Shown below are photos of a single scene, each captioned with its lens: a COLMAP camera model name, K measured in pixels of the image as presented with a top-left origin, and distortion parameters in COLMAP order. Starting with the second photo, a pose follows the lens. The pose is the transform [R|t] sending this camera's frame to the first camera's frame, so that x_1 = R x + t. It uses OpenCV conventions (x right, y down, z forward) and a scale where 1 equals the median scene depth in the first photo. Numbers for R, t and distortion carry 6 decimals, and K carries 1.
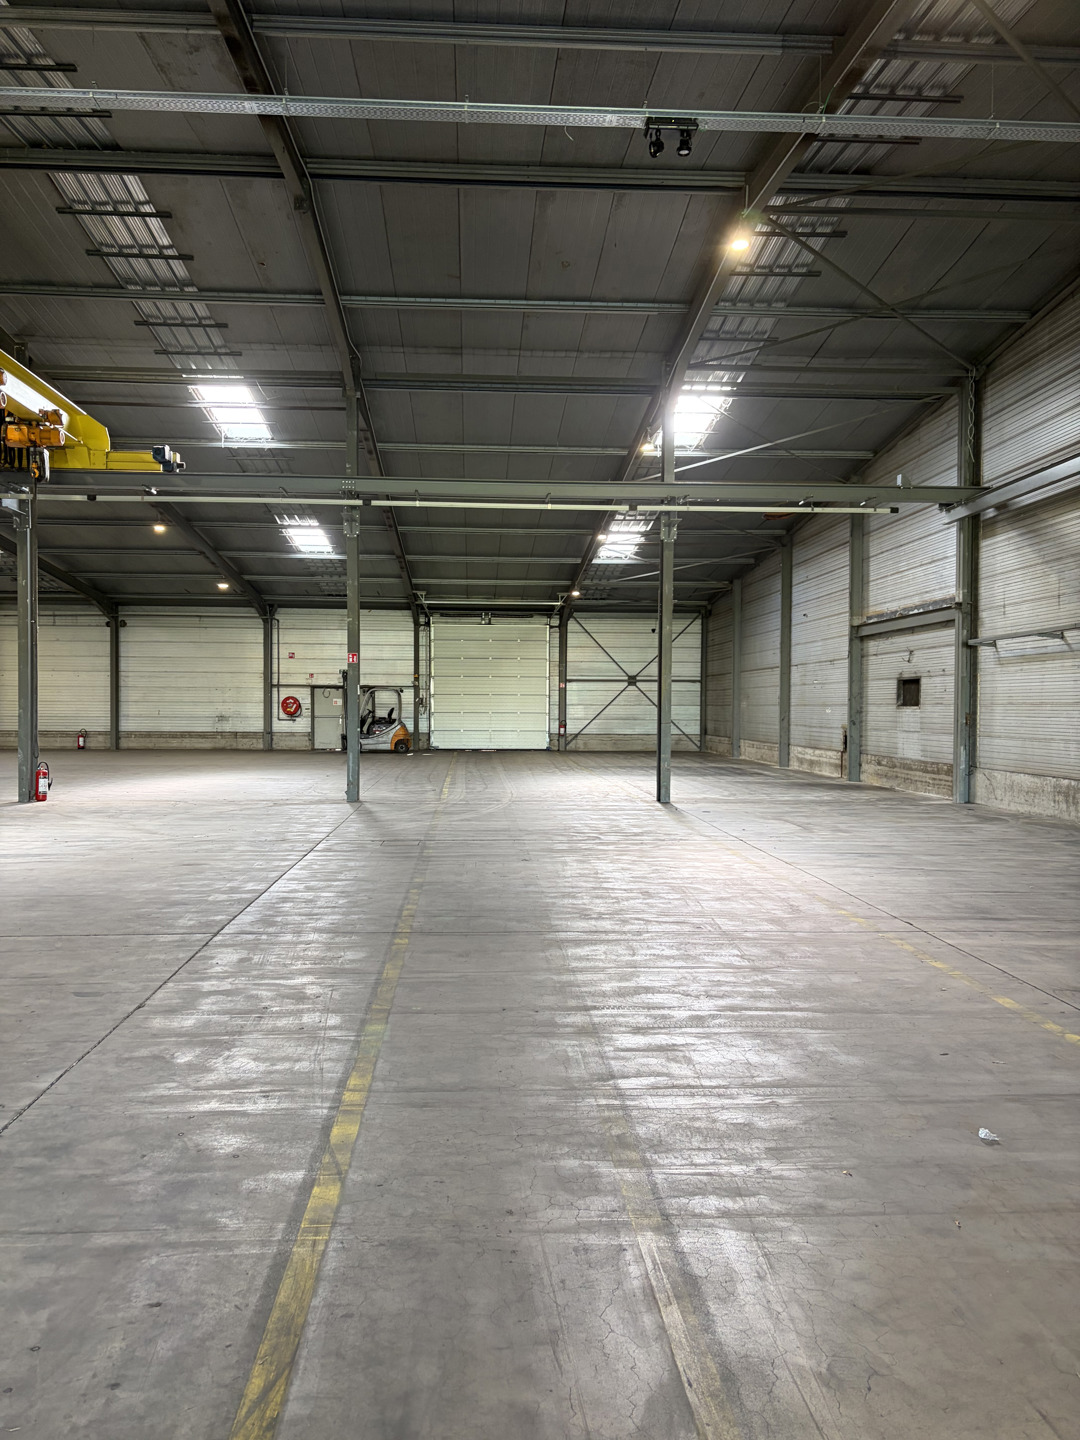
lens RADIAL K [[1091.3, 0, 532.2], [0, 1091.3, 727.9], [0, 0, 1]] dist [0.037068, -0.014458]
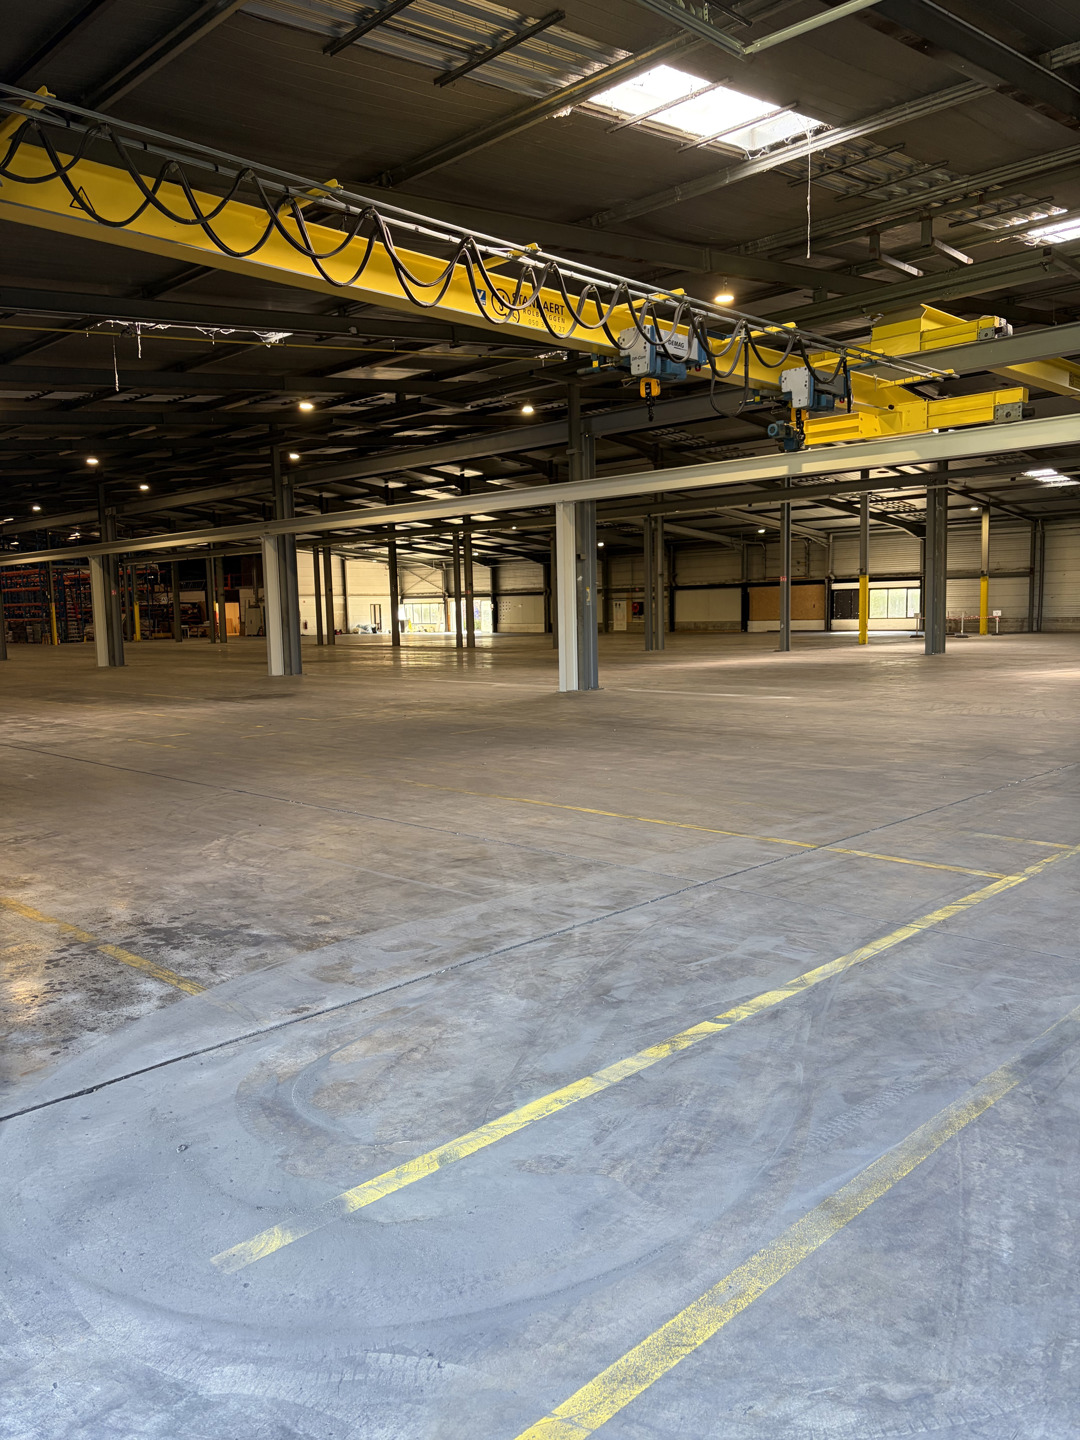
lens RADIAL K [[1091.3, 0, 539.7], [0, 1091.3, 726.0], [0, 0, 1]] dist [0.037068, -0.014458]
pose [[0.671662, 0.058306, -0.738560, 0.073291], [0.011689, 0.995940, 0.089256, 0.006585], [0.740766, -0.068583, 0.668253, -0.345635]]
